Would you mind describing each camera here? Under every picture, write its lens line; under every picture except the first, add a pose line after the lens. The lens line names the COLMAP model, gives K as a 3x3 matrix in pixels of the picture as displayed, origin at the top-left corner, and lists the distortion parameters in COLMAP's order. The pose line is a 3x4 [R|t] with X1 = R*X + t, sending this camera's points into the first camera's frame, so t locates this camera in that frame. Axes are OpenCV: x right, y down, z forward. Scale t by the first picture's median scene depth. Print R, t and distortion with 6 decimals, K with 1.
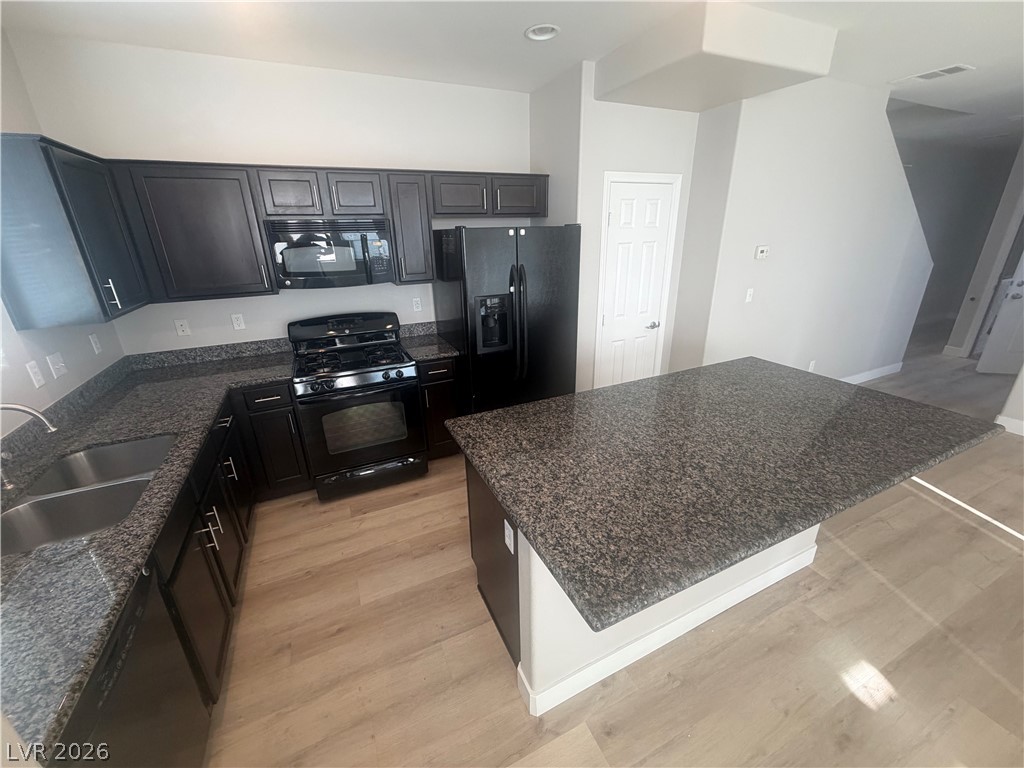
lens RADIAL K [[410.6, 0, 512.0], [0, 410.6, 384.0], [0, 0, 1]] dist [0.000400, 0.000177]
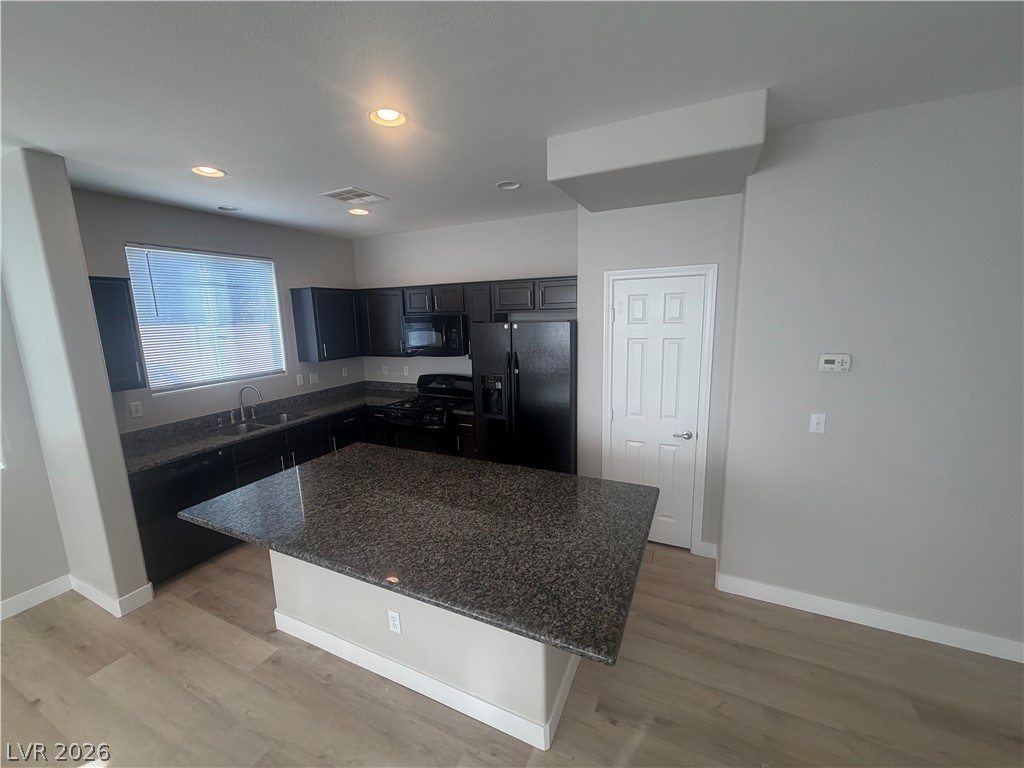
lens RADIAL K [[409.6, 0, 508.5], [0, 409.6, 384.0], [0, 0, 1]] dist [0.000061, -0.000192]
pose [[0.632063, 0.139222, -0.762308, 0.969550], [-0.262258, 0.964111, -0.041373, -0.150842], [0.729189, 0.226071, 0.645891, 0.241073]]
